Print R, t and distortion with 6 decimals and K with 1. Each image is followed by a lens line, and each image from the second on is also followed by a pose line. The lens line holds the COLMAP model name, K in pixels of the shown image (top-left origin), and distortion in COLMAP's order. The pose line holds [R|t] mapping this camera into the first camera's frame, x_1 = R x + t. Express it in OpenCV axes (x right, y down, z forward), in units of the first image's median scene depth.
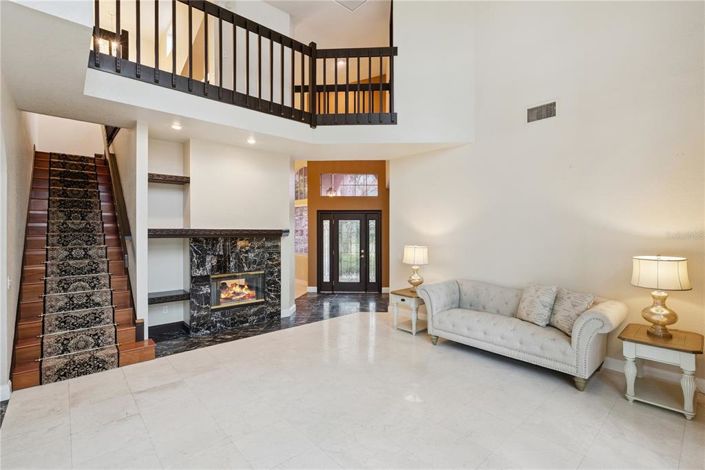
lens RADIAL K [[326.0, 0, 352.6], [0, 326.0, 231.1], [0, 0, 1]] dist [-0.004510, -0.000287]
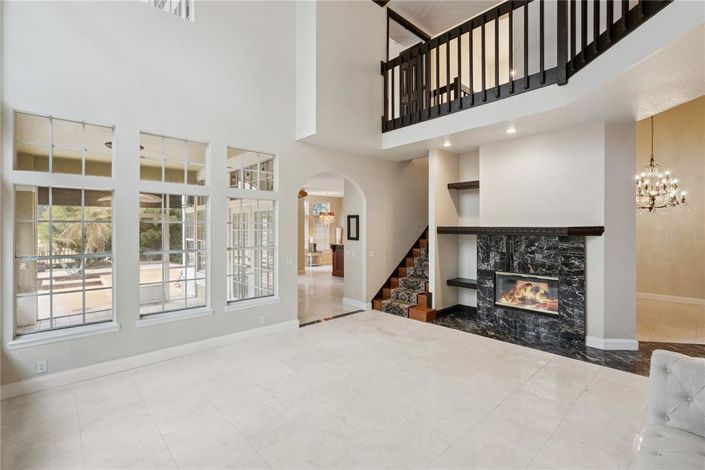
lens RADIAL K [[326.0, 0, 355.6], [0, 326.0, 231.0], [0, 0, 1]] dist [-0.004510, -0.000287]
pose [[0.027345, 0.006190, -0.999607, 0.592004], [-0.004699, 0.999971, 0.006064, 0.003377], [0.999615, 0.004532, 0.027374, 0.532010]]
